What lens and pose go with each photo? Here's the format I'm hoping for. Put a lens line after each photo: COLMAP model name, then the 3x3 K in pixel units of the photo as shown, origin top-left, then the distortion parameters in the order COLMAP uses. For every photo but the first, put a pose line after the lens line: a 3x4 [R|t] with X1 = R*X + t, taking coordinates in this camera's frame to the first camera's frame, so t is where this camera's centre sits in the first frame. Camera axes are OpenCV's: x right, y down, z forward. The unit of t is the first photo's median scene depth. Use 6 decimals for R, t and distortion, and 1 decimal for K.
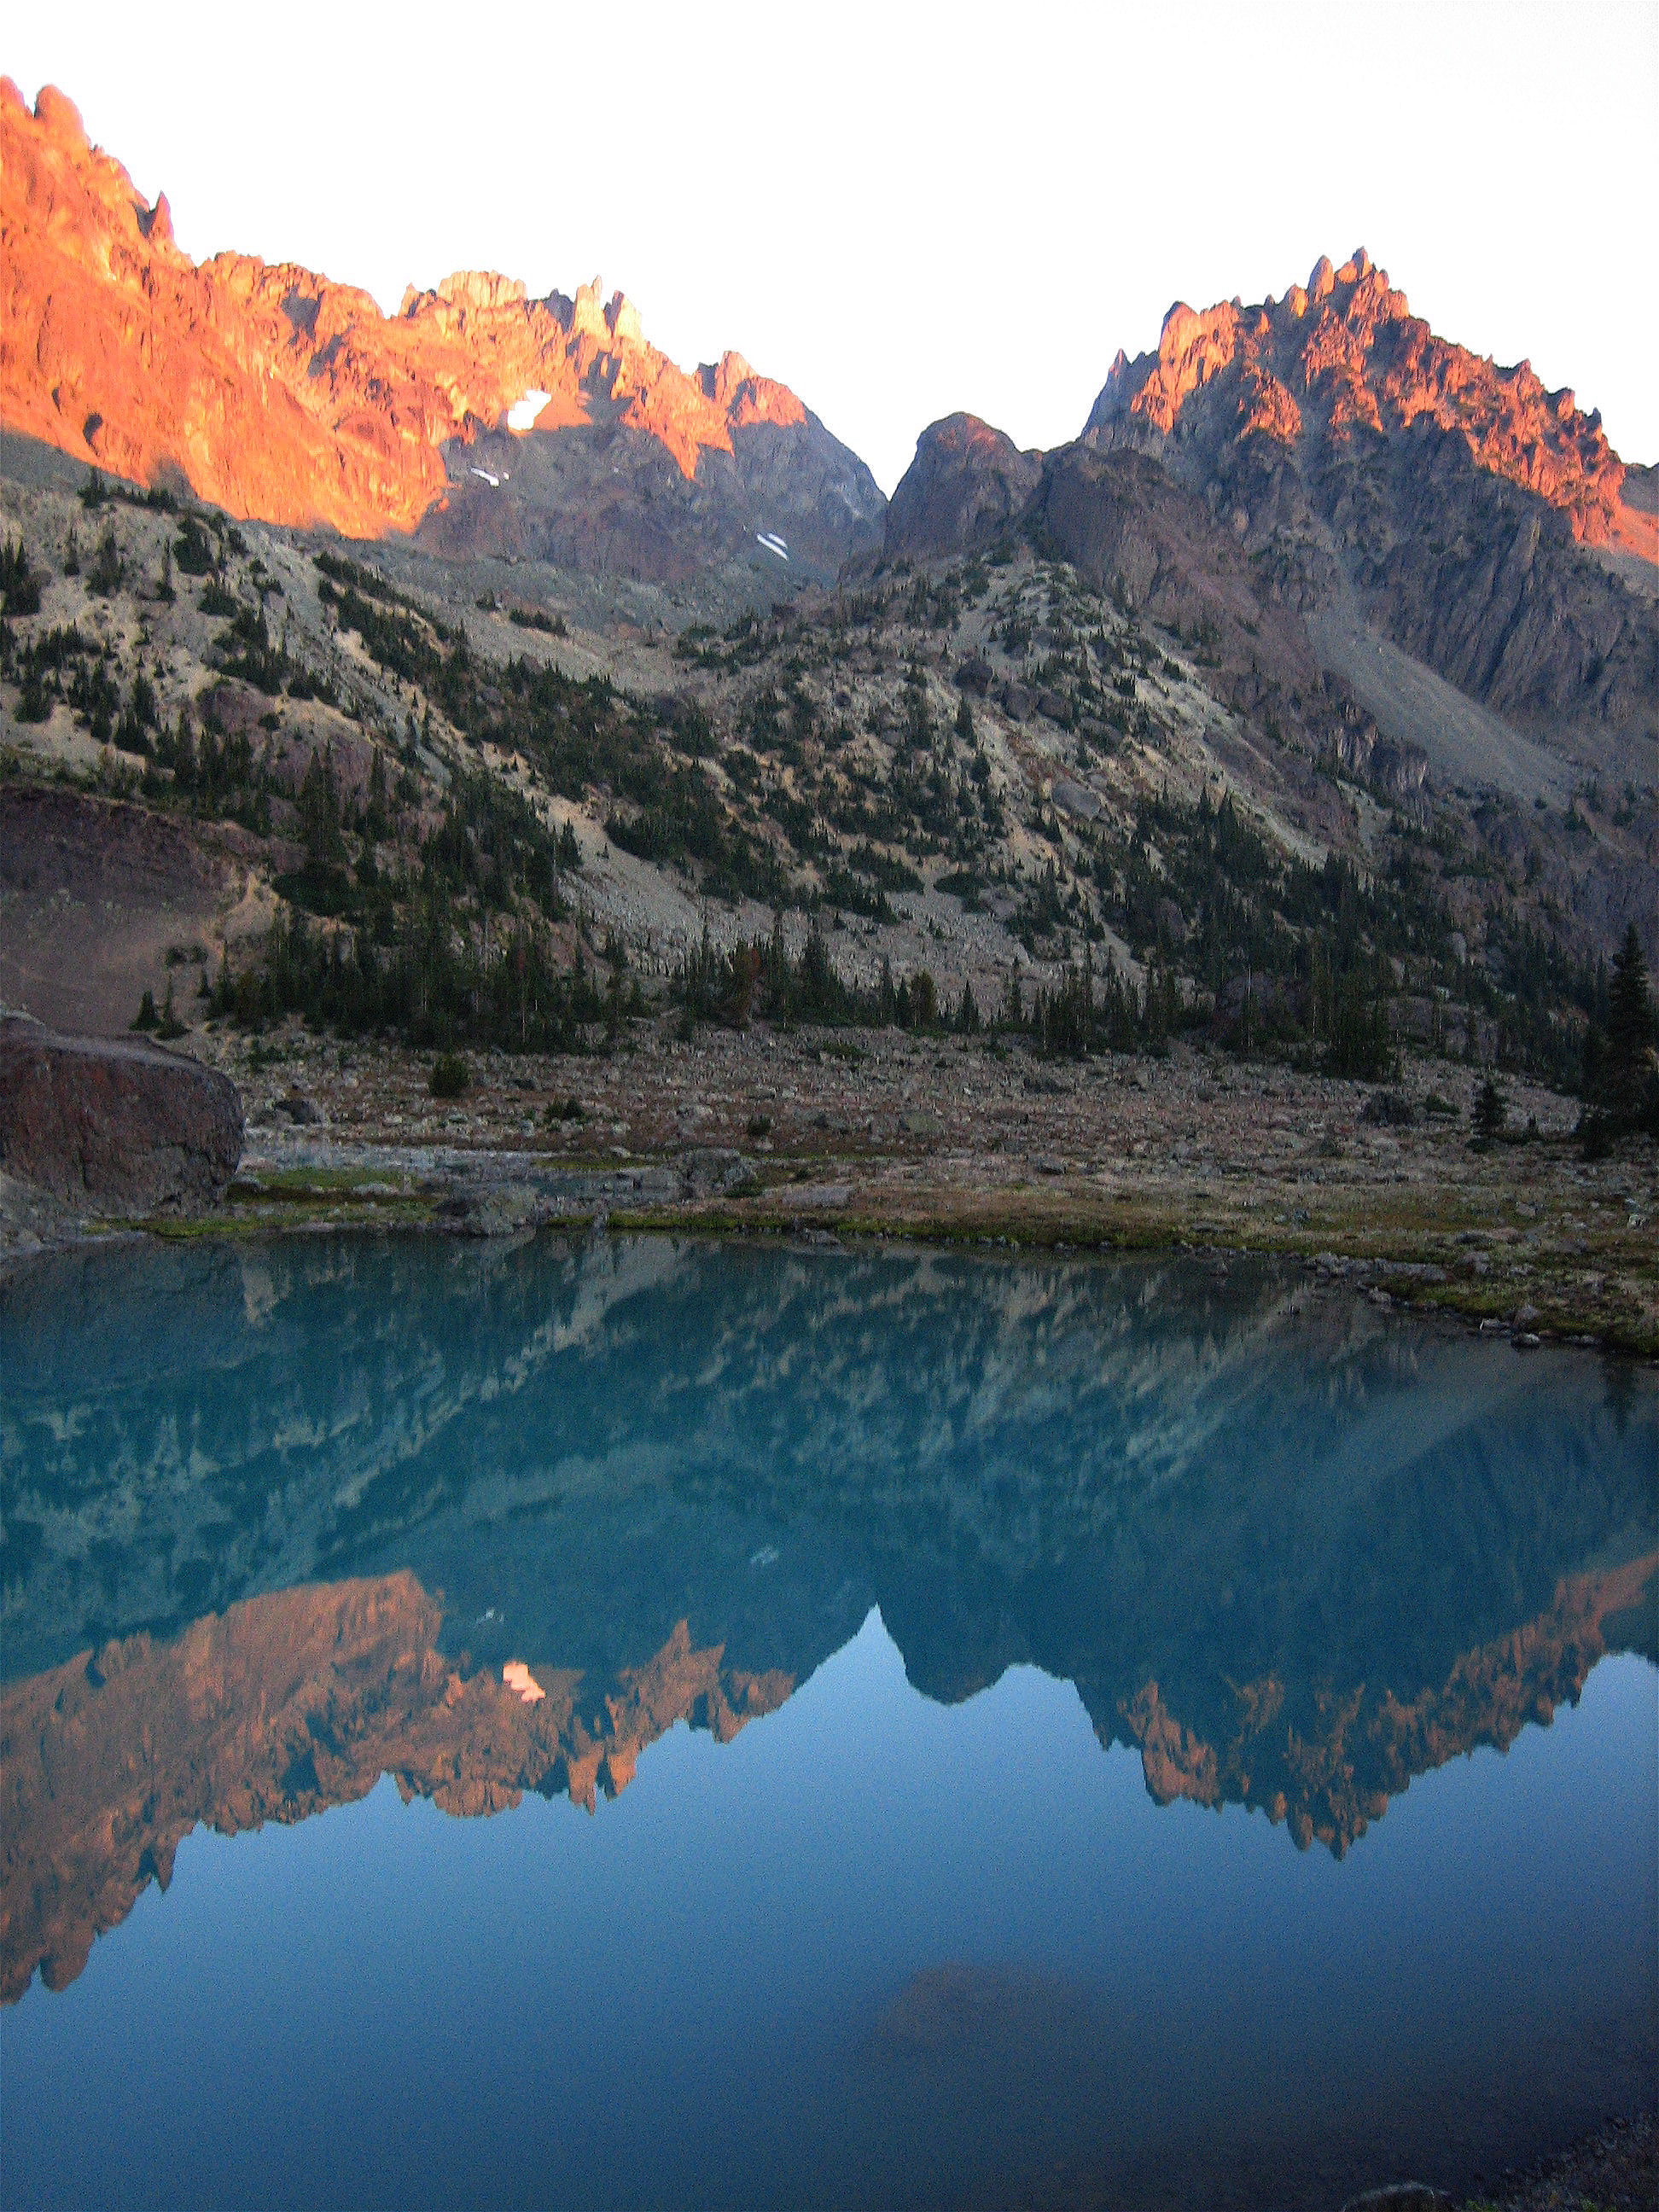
lens RADIAL K [[2300.3, 0, 828.7], [0, 2300.3, 1117.0], [0, 0, 1]] dist [-0.077267, 0.000000]
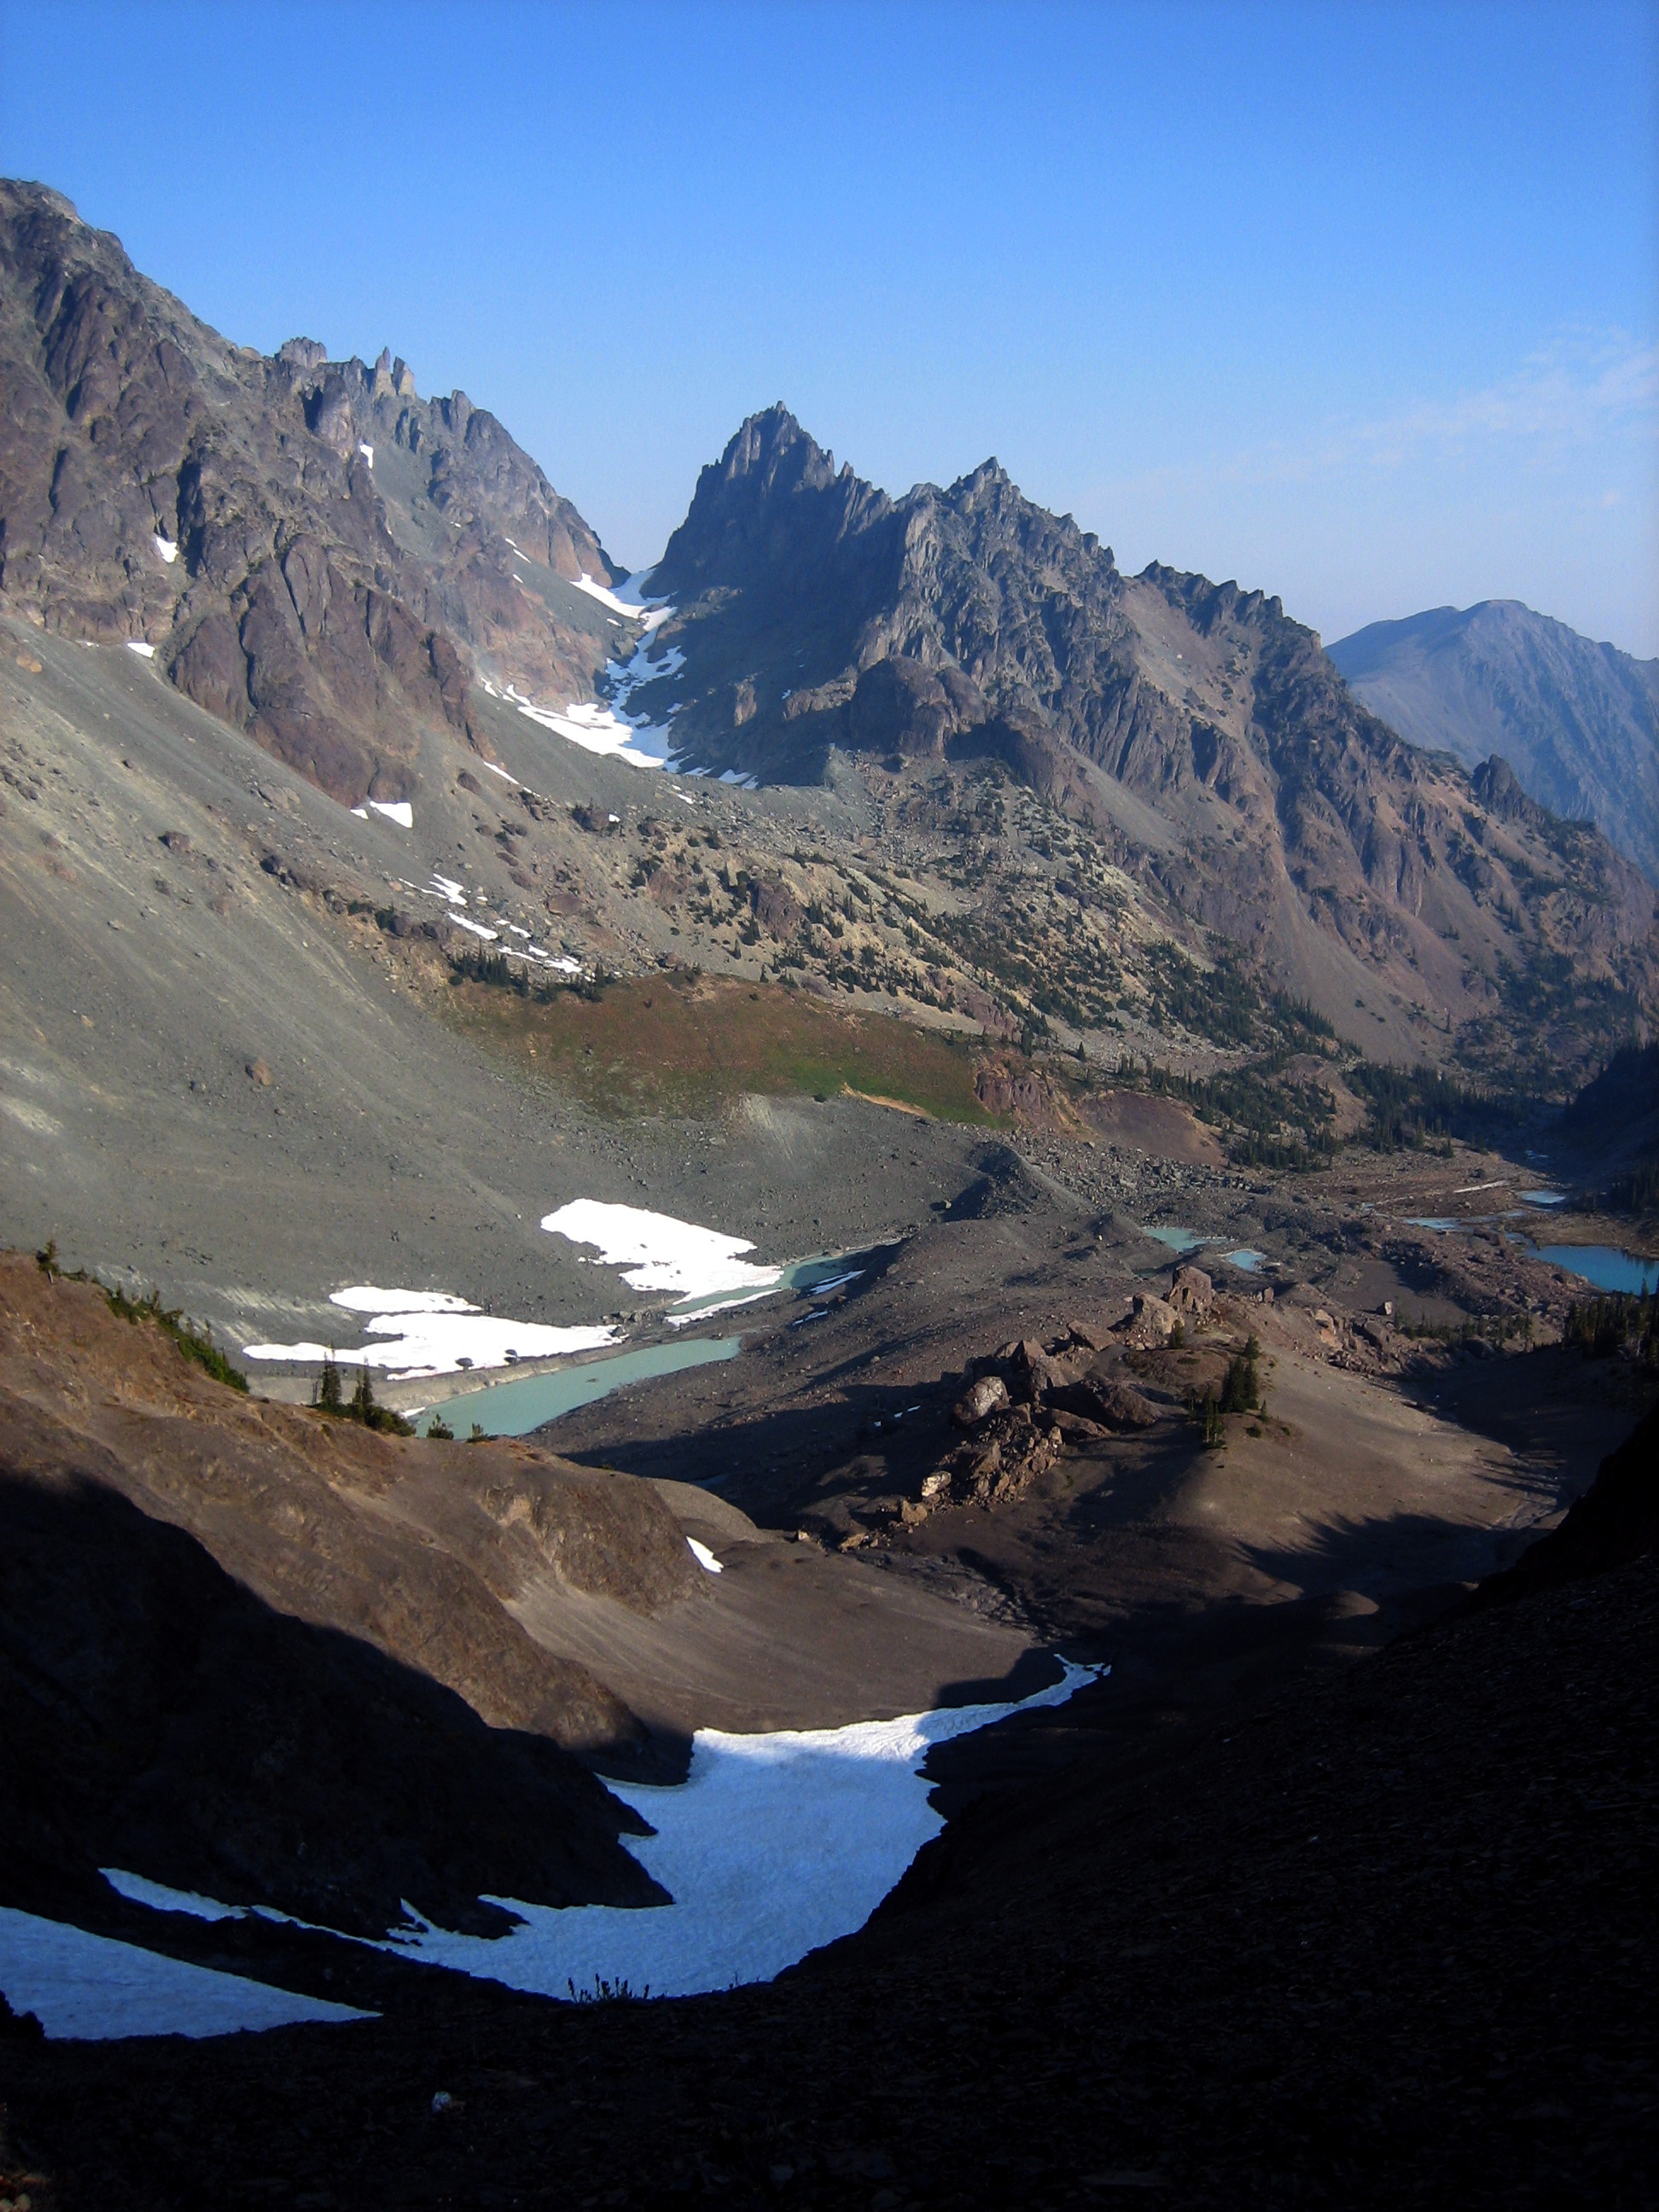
lens RADIAL K [[2300.3, 0, 839.4], [0, 2300.3, 1104.2], [0, 0, 1]] dist [-0.077267, 0.000000]
pose [[0.923878, -0.078293, 0.374592, -0.666412], [0.019626, 0.987254, 0.157941, -0.220200], [-0.382183, -0.138566, 0.913639, -0.701526]]
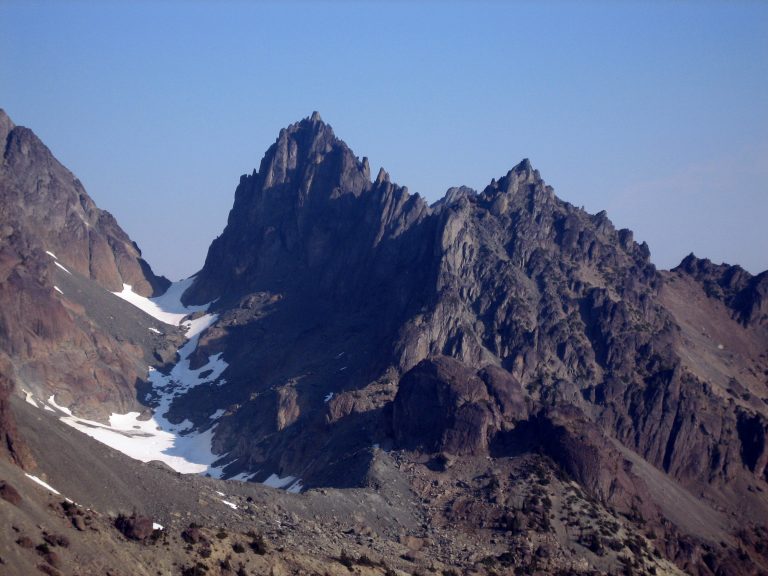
lens RADIAL K [[2346.5, 0, 385.1], [0, 2346.5, 288.6], [0, 0, 1]] dist [0.162030, 0.000000]
pose [[0.922572, -0.022055, 0.385194, -0.673957], [0.049743, 0.996832, -0.062065, -0.222281], [-0.382604, 0.076420, 0.920746, -0.720161]]
